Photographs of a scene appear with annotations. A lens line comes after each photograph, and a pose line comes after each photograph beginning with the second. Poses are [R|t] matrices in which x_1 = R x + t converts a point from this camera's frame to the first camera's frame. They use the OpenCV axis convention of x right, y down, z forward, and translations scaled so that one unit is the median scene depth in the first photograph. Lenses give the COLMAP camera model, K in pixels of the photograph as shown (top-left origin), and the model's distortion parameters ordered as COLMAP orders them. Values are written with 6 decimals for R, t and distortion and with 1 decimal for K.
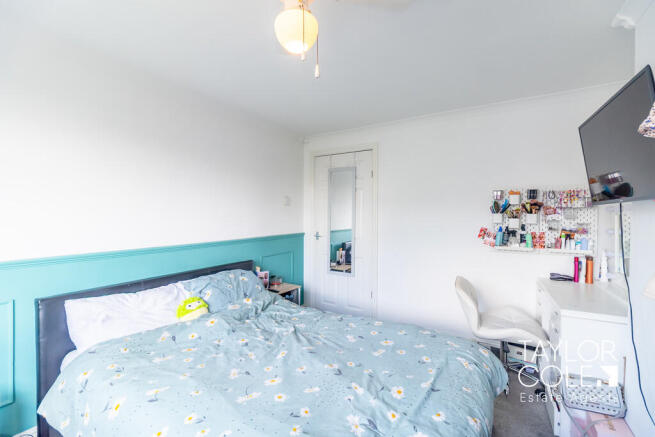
lens RADIAL K [[284.7, 0, 326.5], [0, 284.7, 215.9], [0, 0, 1]] dist [-0.005412, 0.000023]
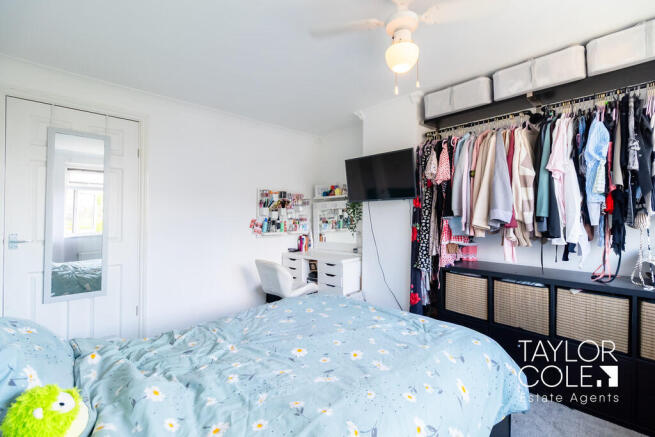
lens RADIAL K [[284.7, 0, 328.1], [0, 284.7, 217.9], [0, 0, 1]] dist [-0.005412, 0.000023]
pose [[0.254915, -0.003044, 0.966959, -0.603270], [0.004246, 0.999989, 0.002029, 0.038507], [-0.966954, 0.003589, 0.254925, 0.411209]]
